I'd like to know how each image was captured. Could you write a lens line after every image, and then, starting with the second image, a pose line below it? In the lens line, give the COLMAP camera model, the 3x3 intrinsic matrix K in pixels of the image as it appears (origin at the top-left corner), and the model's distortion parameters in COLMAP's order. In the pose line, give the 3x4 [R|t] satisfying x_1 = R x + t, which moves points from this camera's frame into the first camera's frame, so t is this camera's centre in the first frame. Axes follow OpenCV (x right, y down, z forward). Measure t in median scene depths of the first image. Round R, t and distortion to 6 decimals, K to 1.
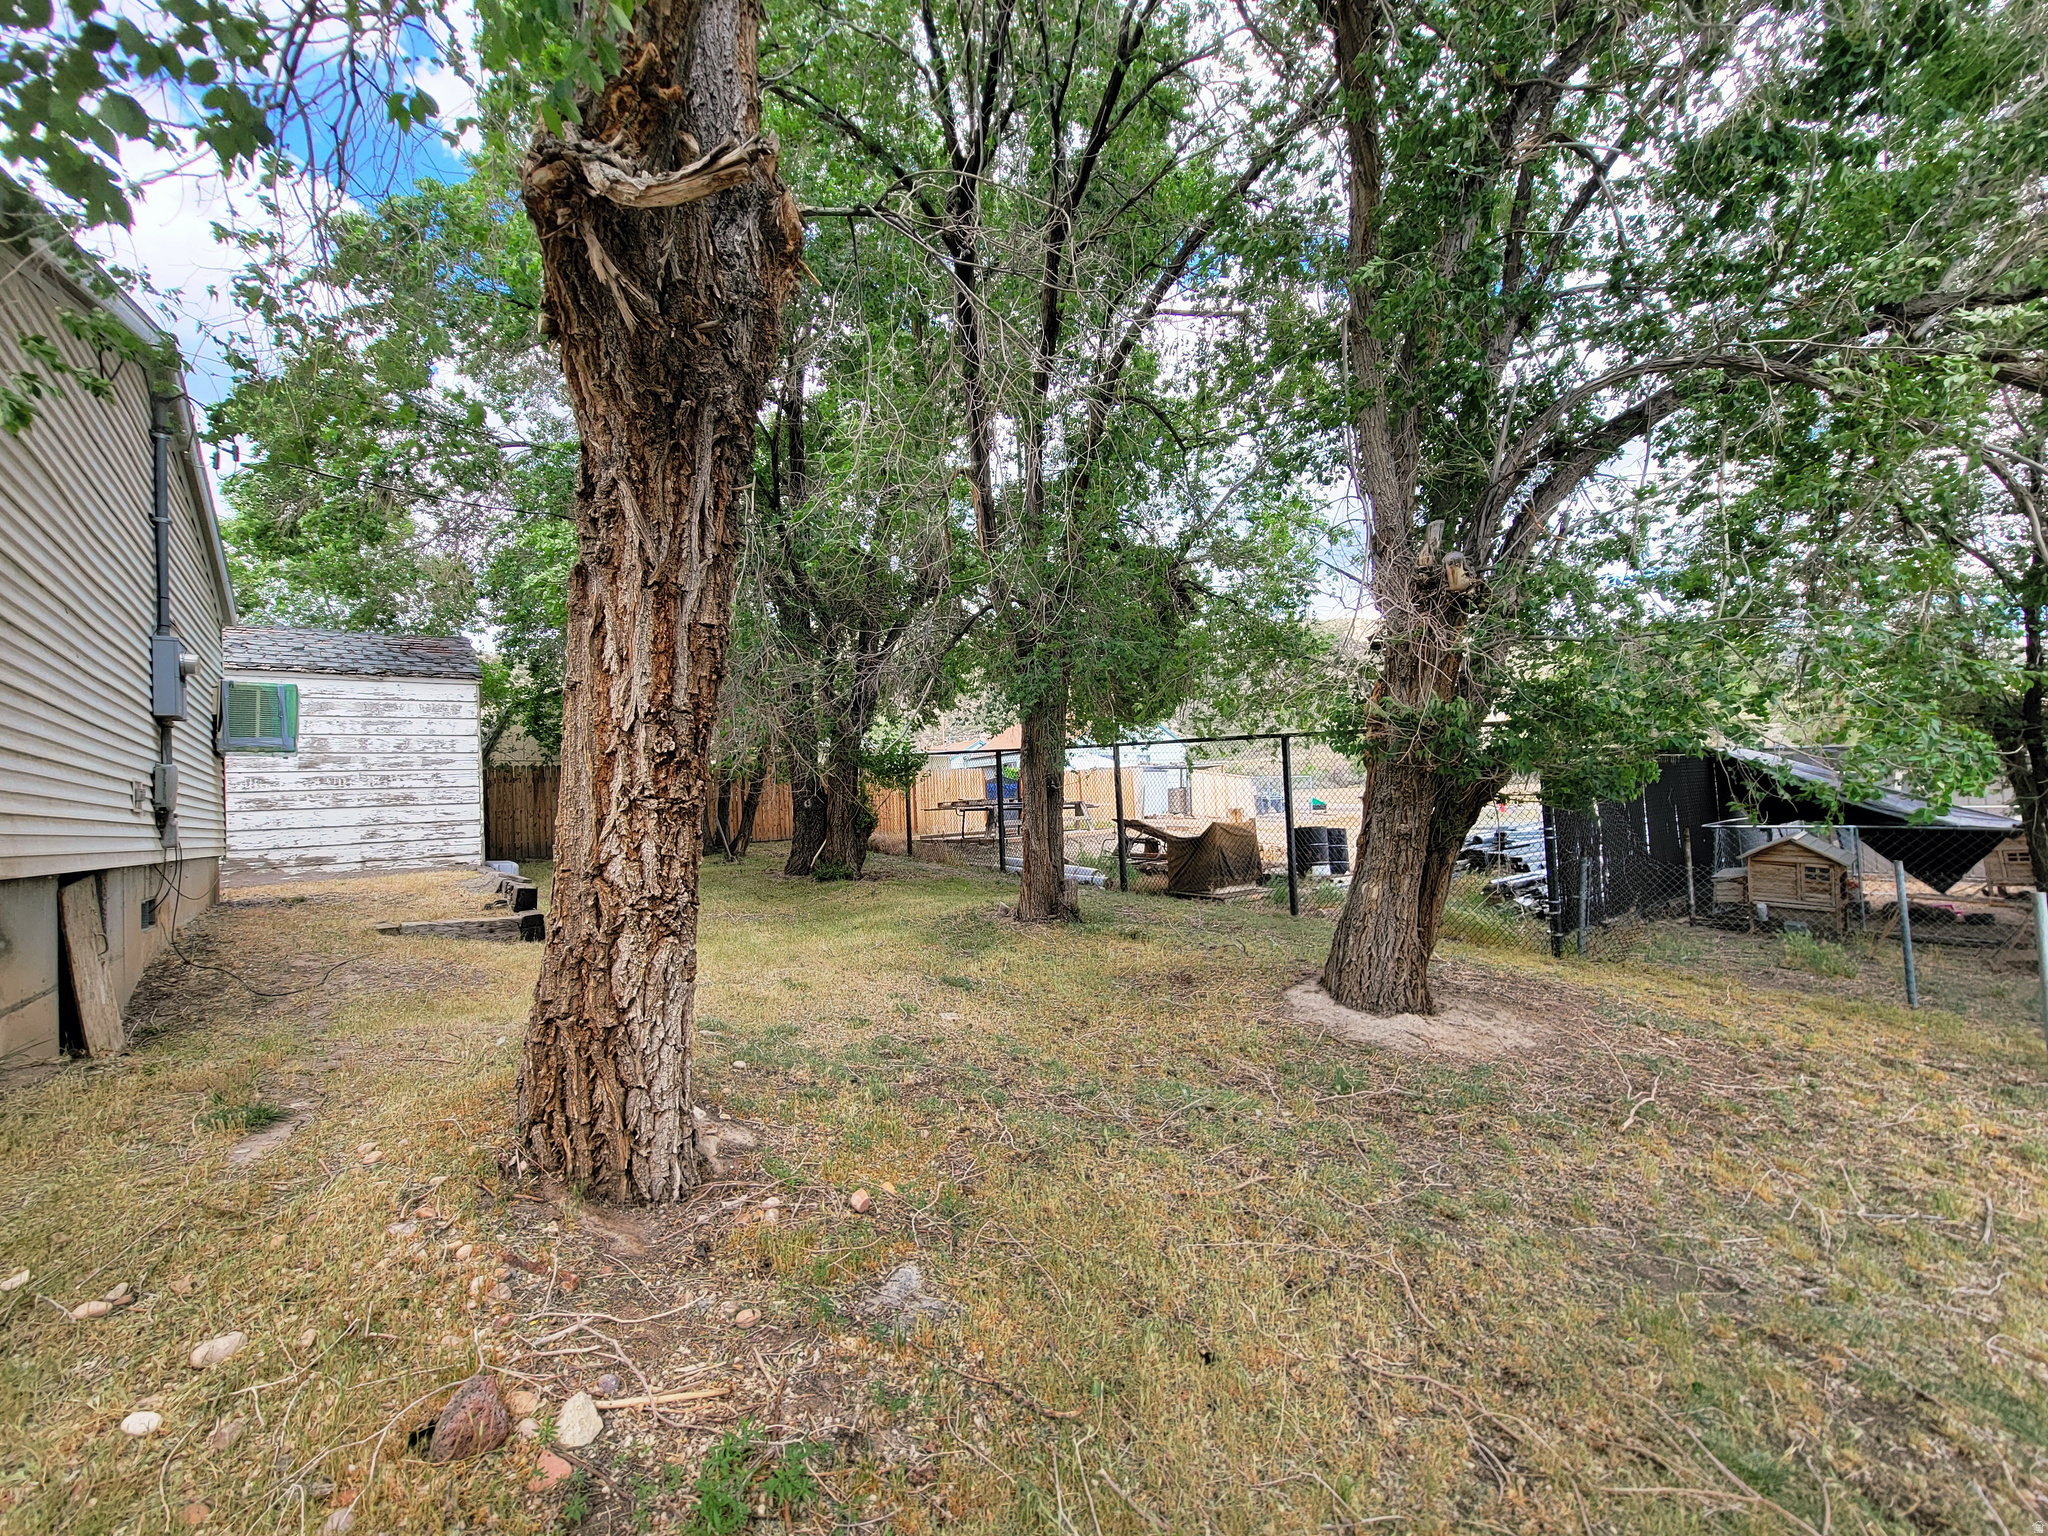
lens RADIAL K [[833.1, 0, 1024.1], [0, 833.1, 769.6], [0, 0, 1]] dist [-0.013707, 0.003387]
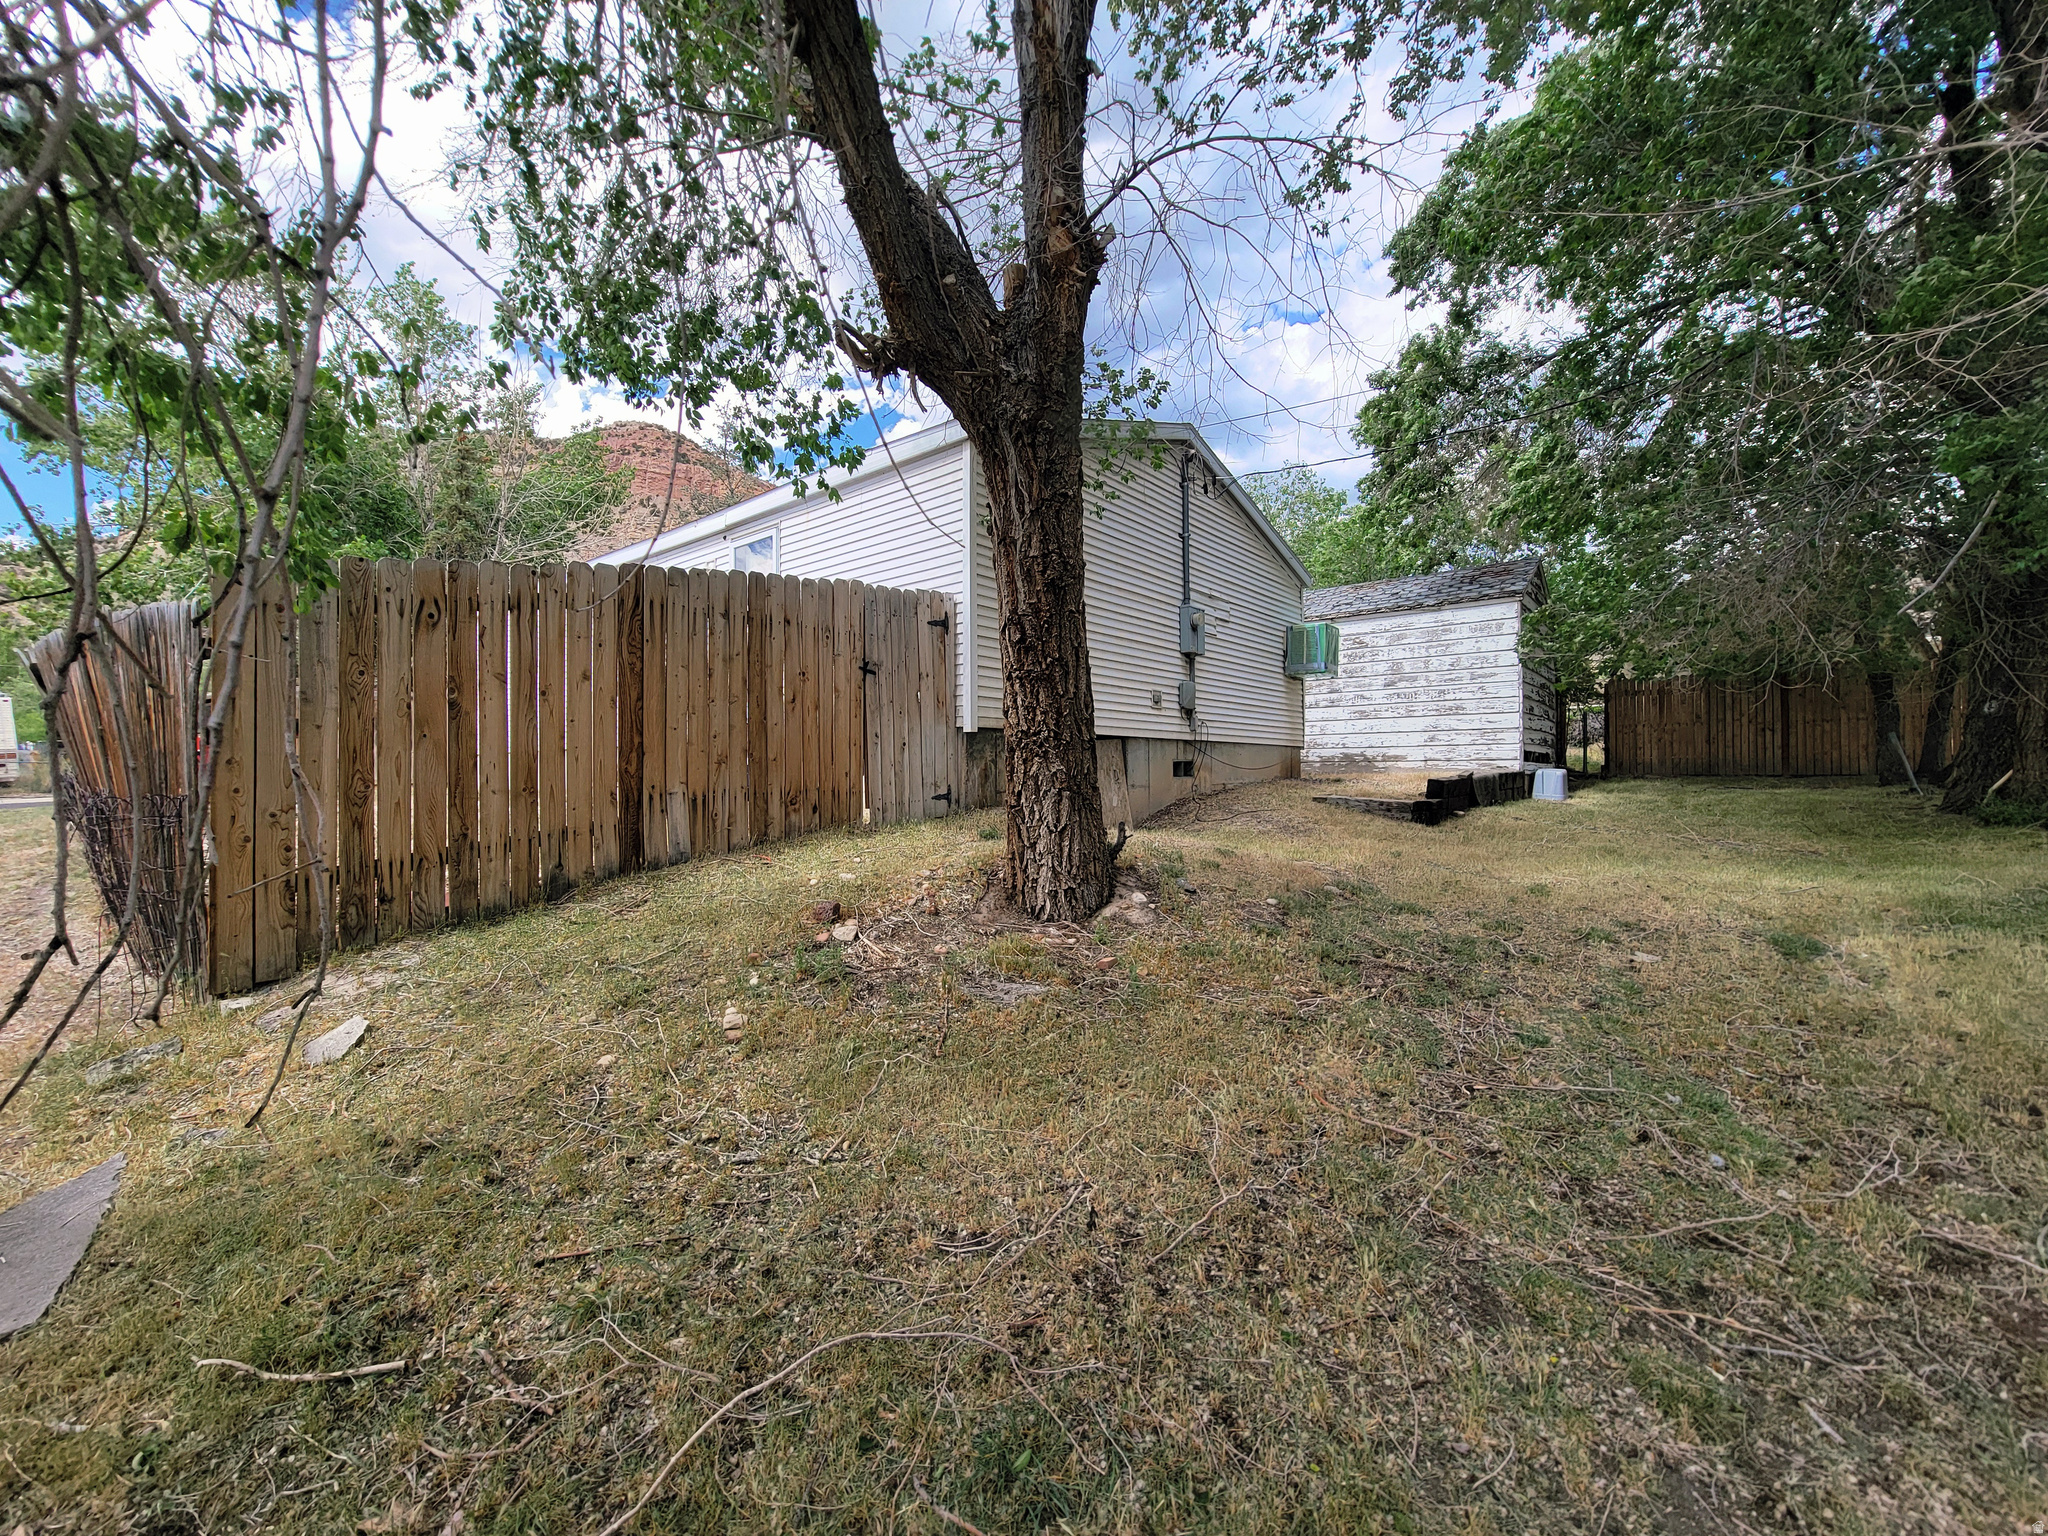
lens RADIAL K [[833.1, 0, 1027.0], [0, 833.1, 764.6], [0, 0, 1]] dist [-0.013707, 0.003387]
pose [[0.205406, 0.041051, -0.977815, 0.575331], [0.036336, 0.998111, 0.049536, 0.068020], [0.978002, -0.045705, 0.203527, 0.326974]]
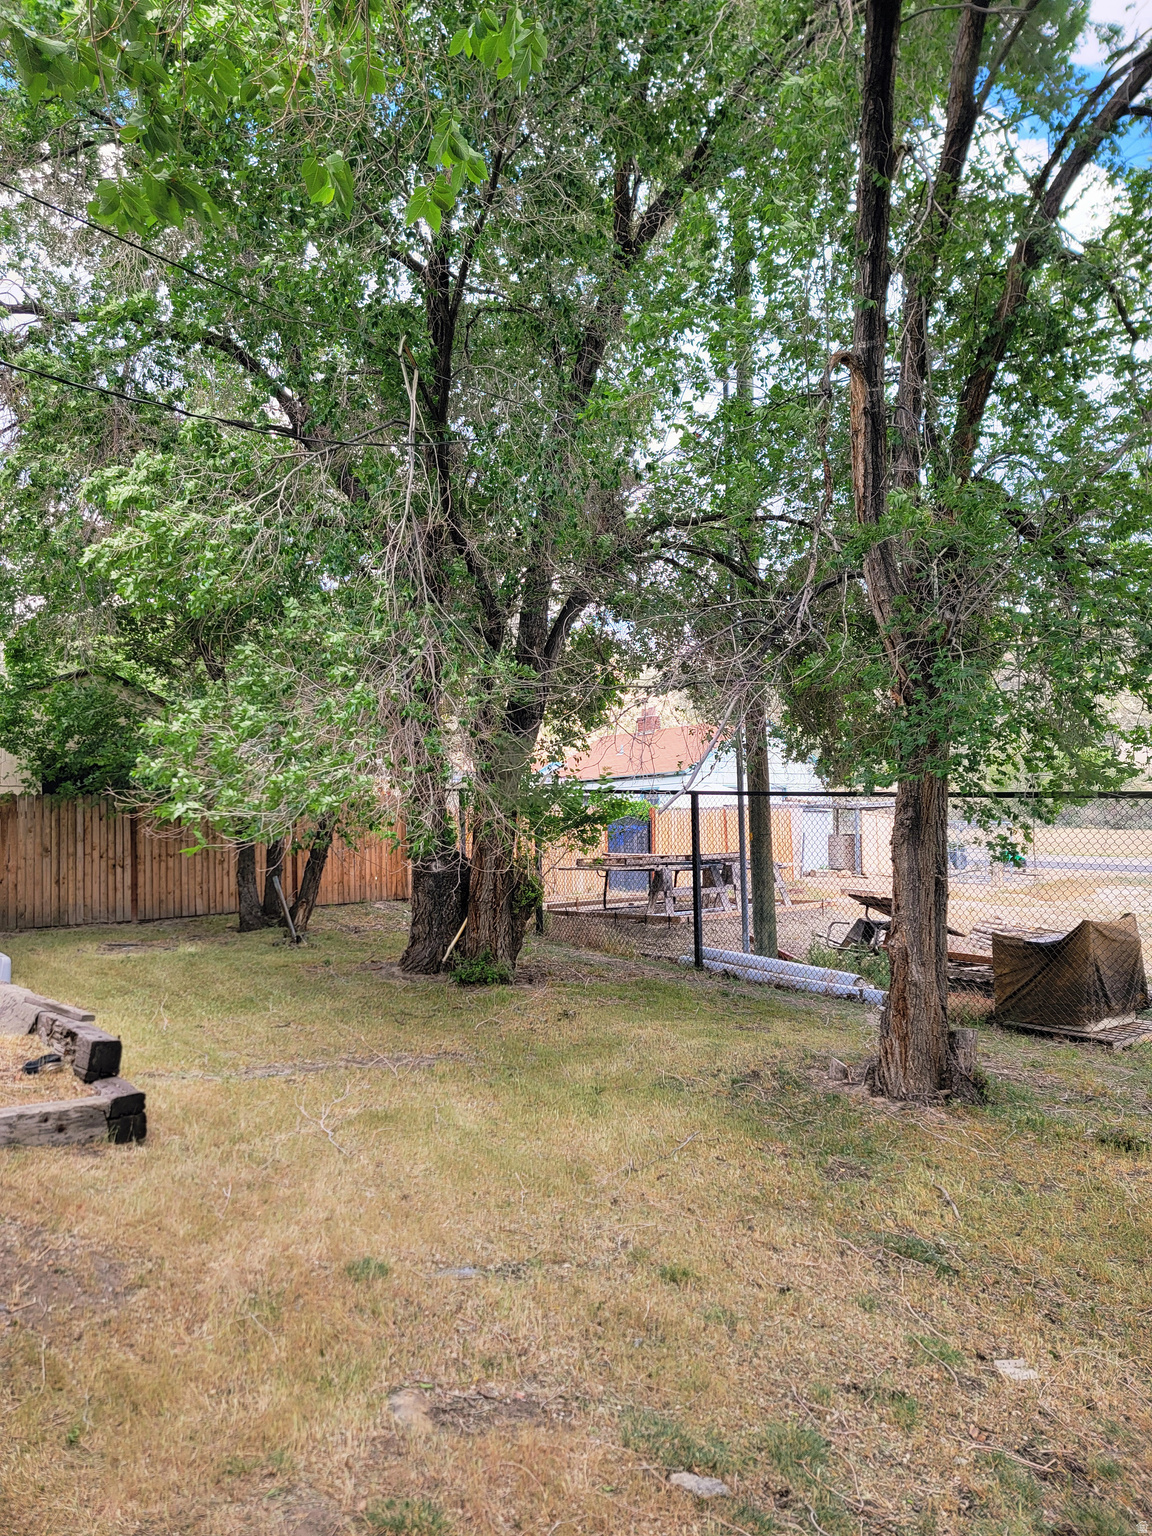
lens RADIAL K [[1054.3, 0, 570.3], [0, 1054.3, 772.1], [0, 0, 1]] dist [0.072641, -0.055459]
pose [[0.999578, 0.027548, 0.009203, -0.424748], [-0.027350, 0.999404, -0.021042, -0.055212], [-0.009778, 0.020781, 0.999736, 0.361750]]
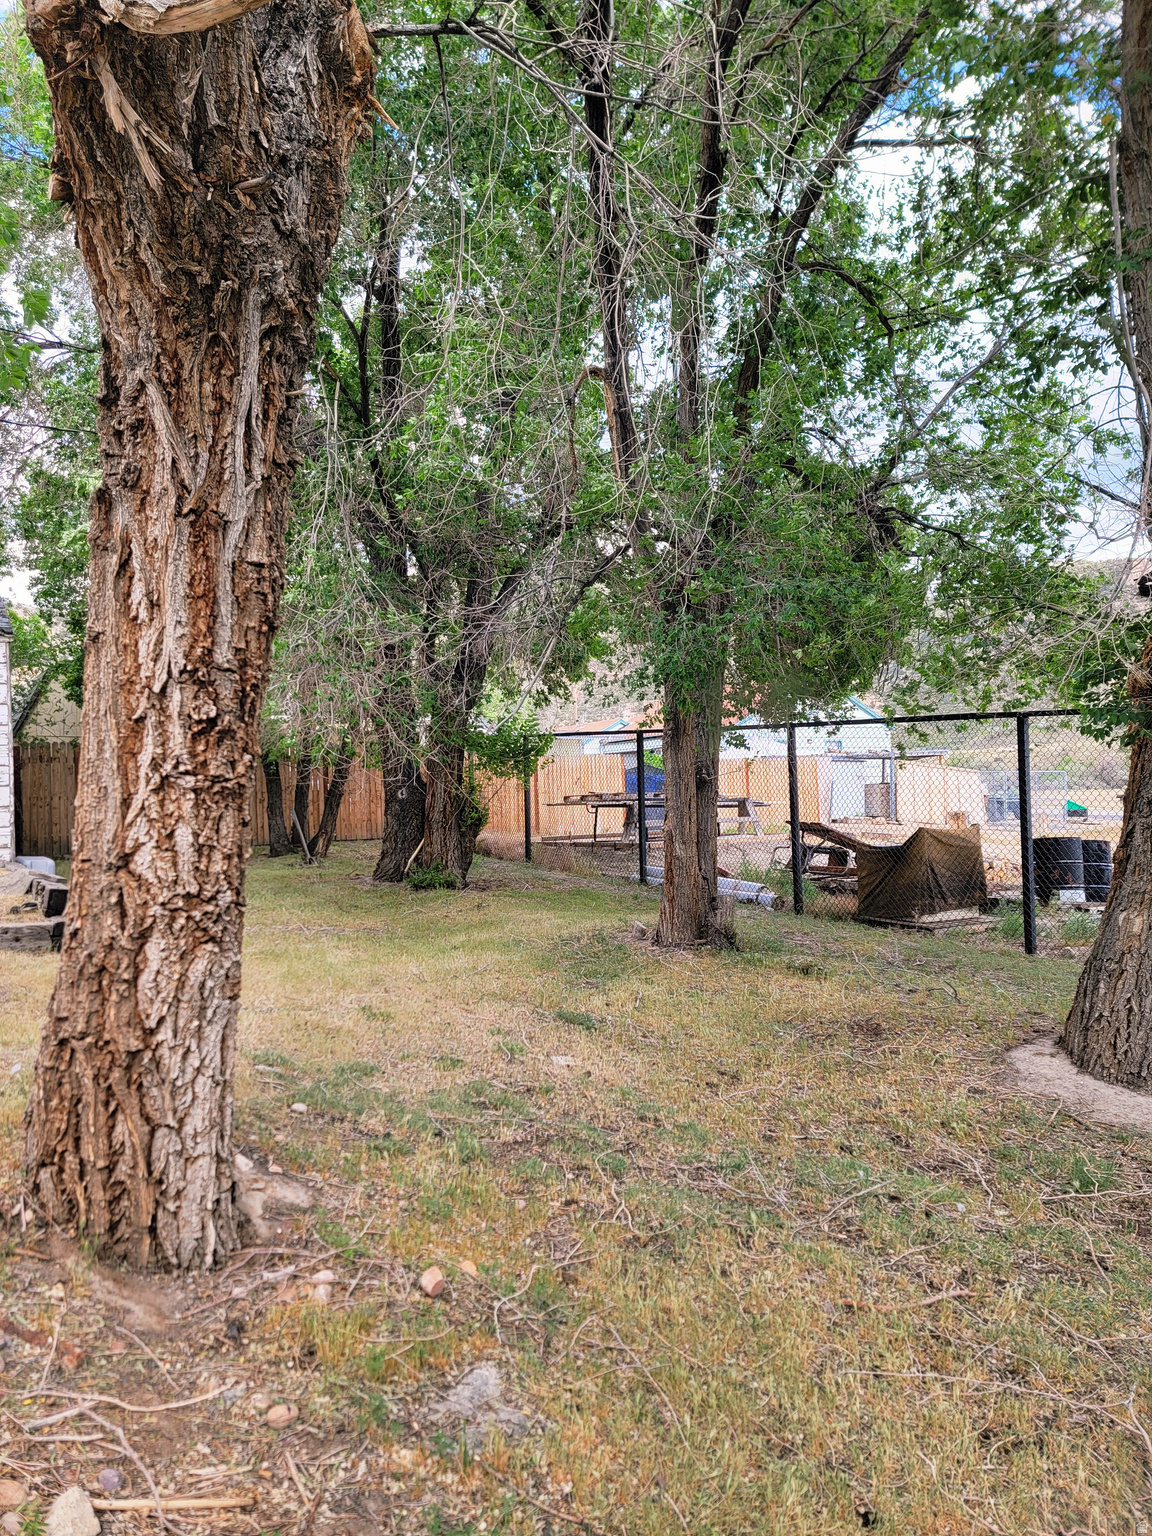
lens RADIAL K [[1054.3, 0, 562.3], [0, 1054.3, 773.6], [0, 0, 1]] dist [0.072641, -0.055459]
pose [[0.993879, 0.015519, -0.109375, 0.017462], [-0.013777, 0.999766, 0.016658, 0.005189], [0.109608, -0.015049, 0.993861, -0.002909]]
